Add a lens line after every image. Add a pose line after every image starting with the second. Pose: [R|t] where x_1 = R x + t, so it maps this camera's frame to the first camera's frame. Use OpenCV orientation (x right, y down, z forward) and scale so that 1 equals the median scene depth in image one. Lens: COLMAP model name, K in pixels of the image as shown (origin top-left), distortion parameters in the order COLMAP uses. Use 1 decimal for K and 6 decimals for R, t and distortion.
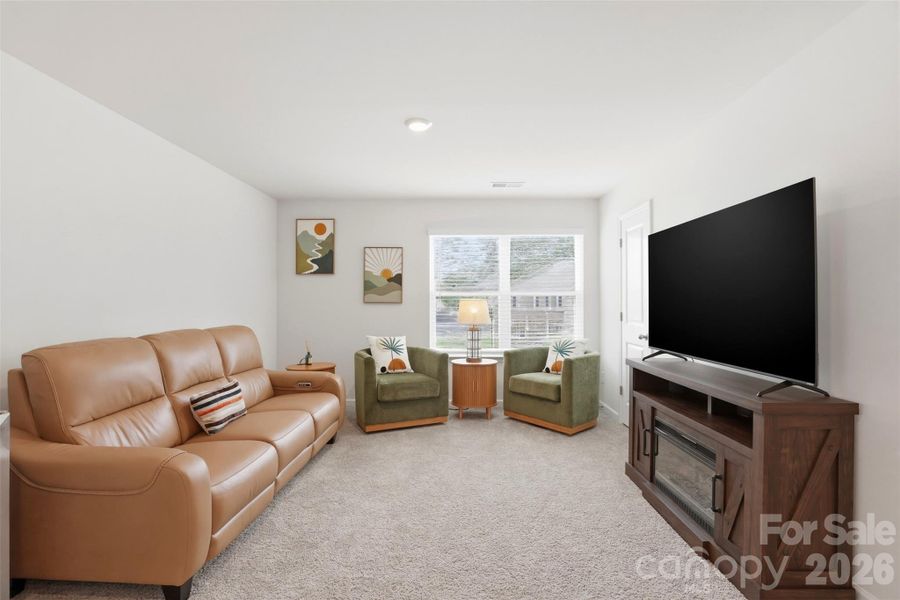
lens RADIAL K [[420.2, 0, 447.6], [0, 420.2, 300.7], [0, 0, 1]] dist [-0.016091, 0.000115]
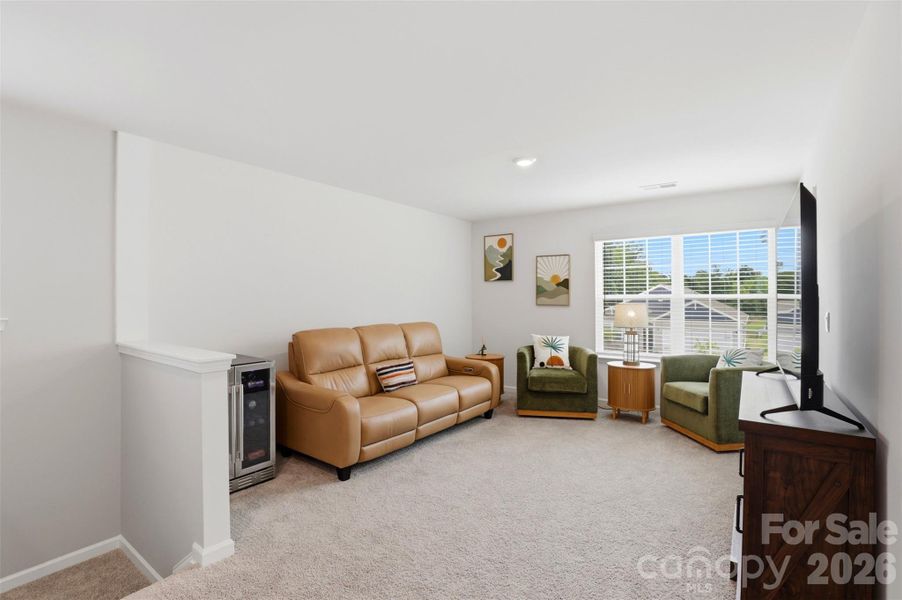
lens RADIAL K [[421.1, 0, 448.6], [0, 421.1, 300.7], [0, 0, 1]] dist [-0.016091, 0.000115]
pose [[0.820248, 0.003094, -0.572000, 0.330095], [0.001318, 0.999972, 0.007298, -0.019946], [0.572007, -0.006741, 0.820221, -0.091525]]
